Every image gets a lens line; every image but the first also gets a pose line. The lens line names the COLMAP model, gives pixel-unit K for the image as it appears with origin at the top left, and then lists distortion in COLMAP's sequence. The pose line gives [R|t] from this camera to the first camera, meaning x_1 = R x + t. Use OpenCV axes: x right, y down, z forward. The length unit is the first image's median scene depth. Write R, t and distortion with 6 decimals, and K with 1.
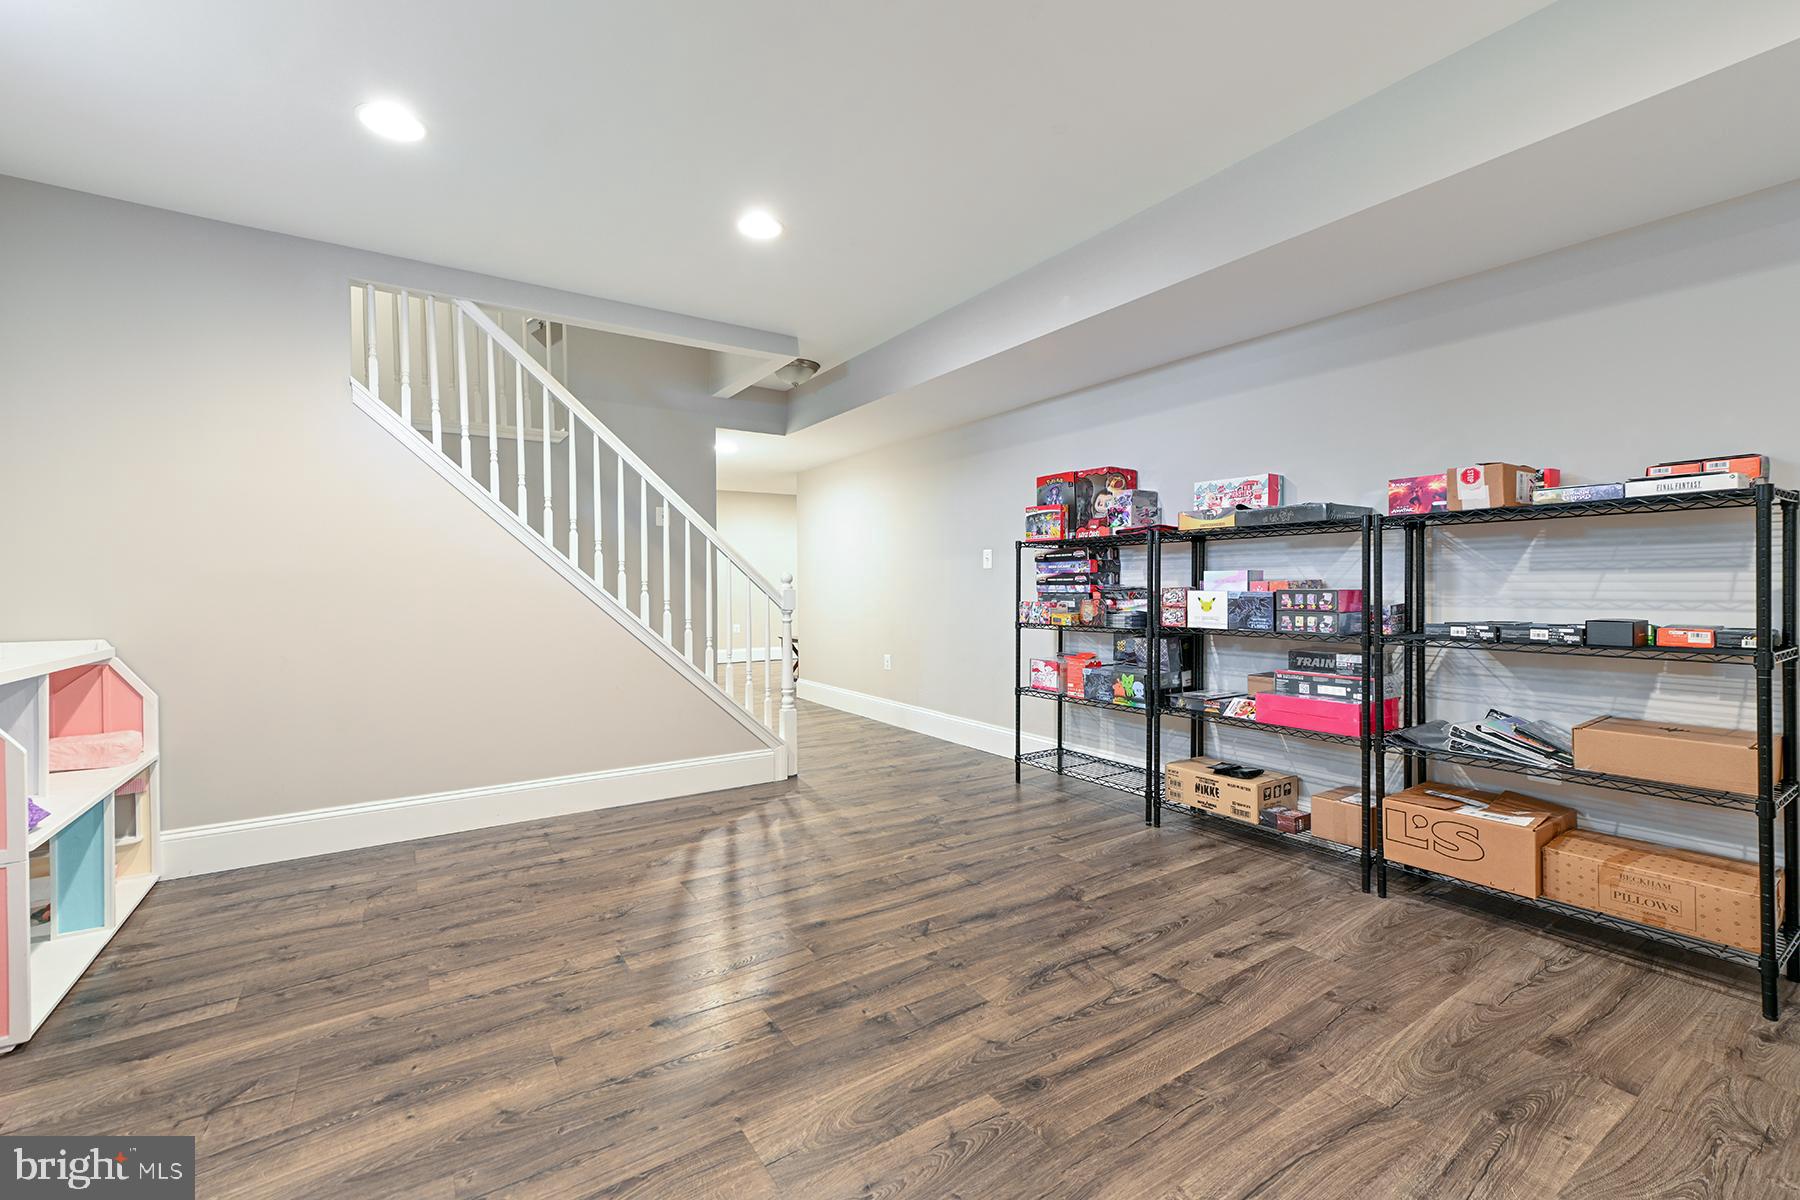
lens RADIAL K [[749.9, 0, 896.5], [0, 749.9, 594.0], [0, 0, 1]] dist [0.011717, 0.000120]
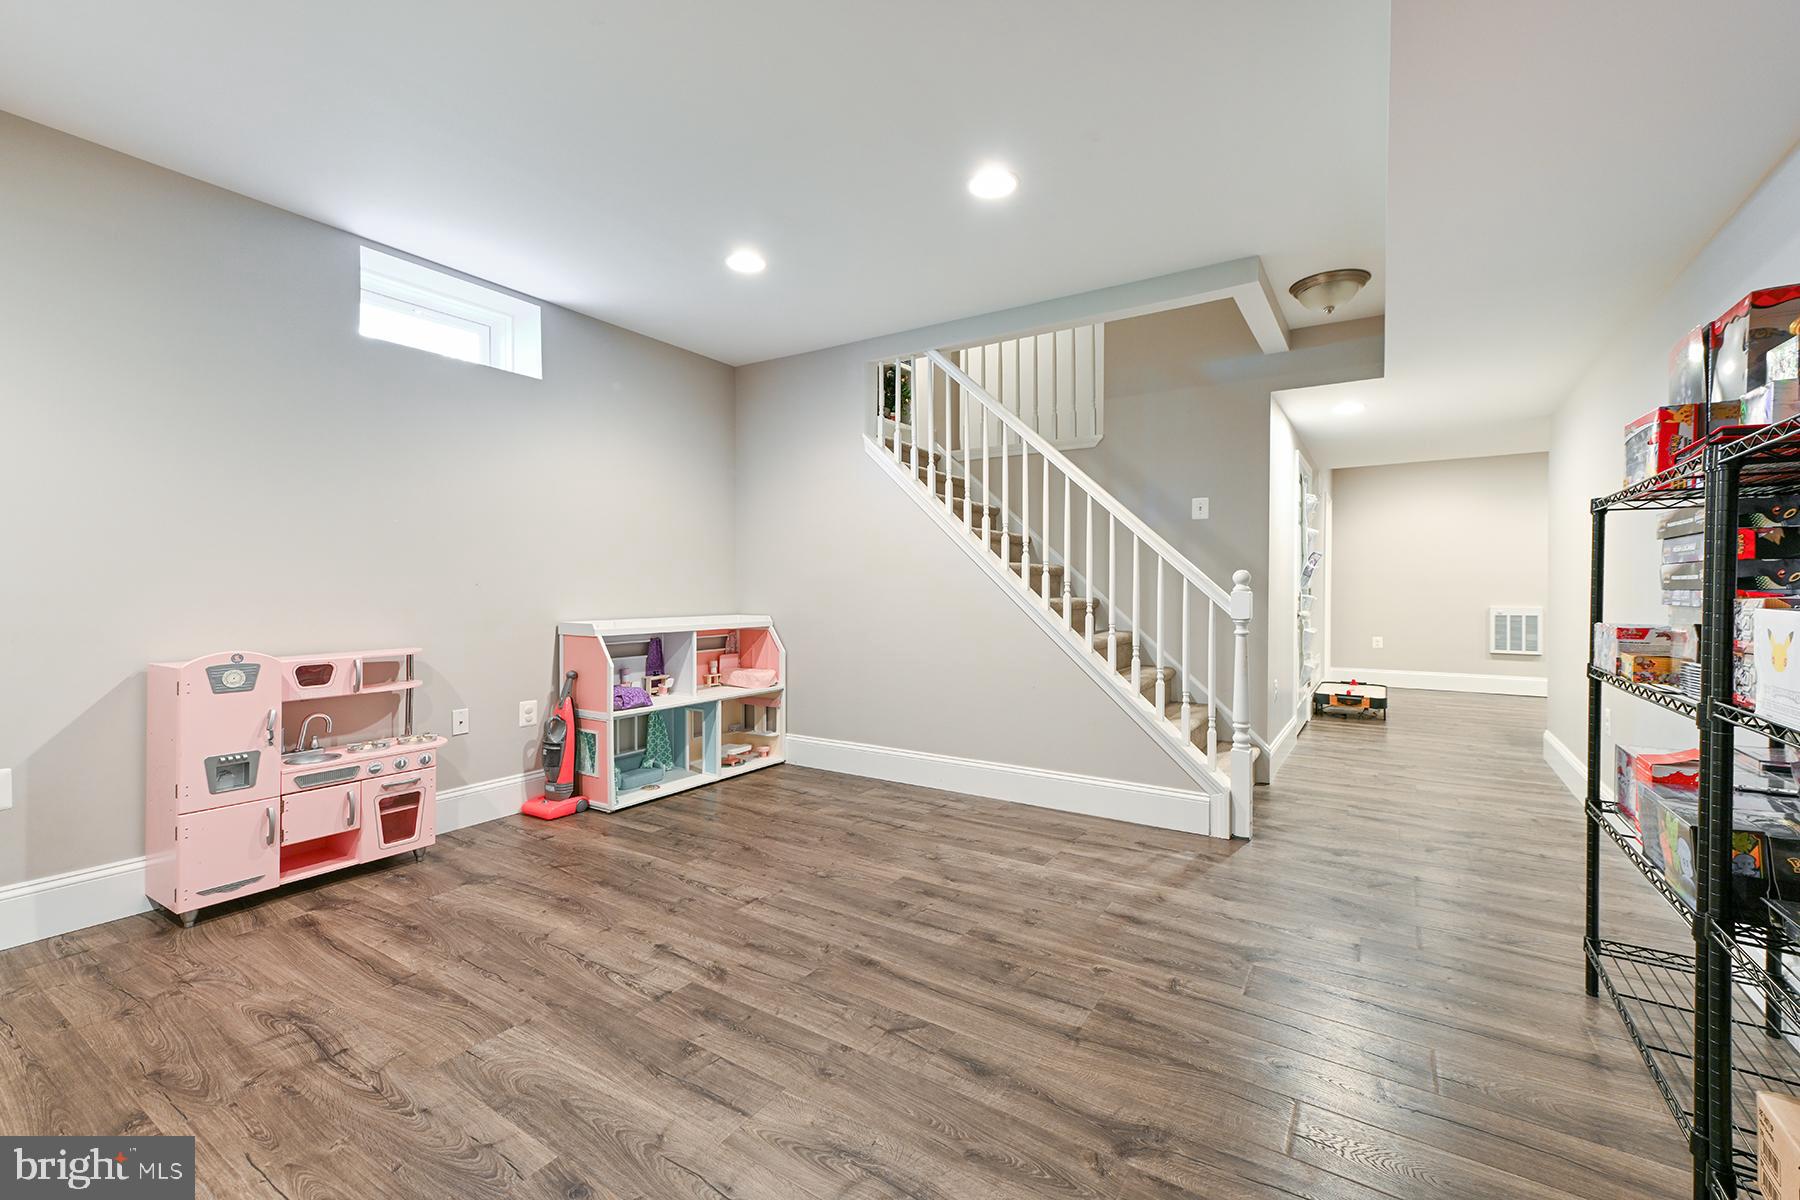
lens RADIAL K [[749.9, 0, 903.4], [0, 749.9, 596.7], [0, 0, 1]] dist [0.011717, 0.000120]
pose [[0.410087, 0.018267, -0.911863, 0.608267], [-0.016029, 0.999789, 0.012820, -0.007550], [0.911906, 0.009359, 0.410293, 0.558533]]
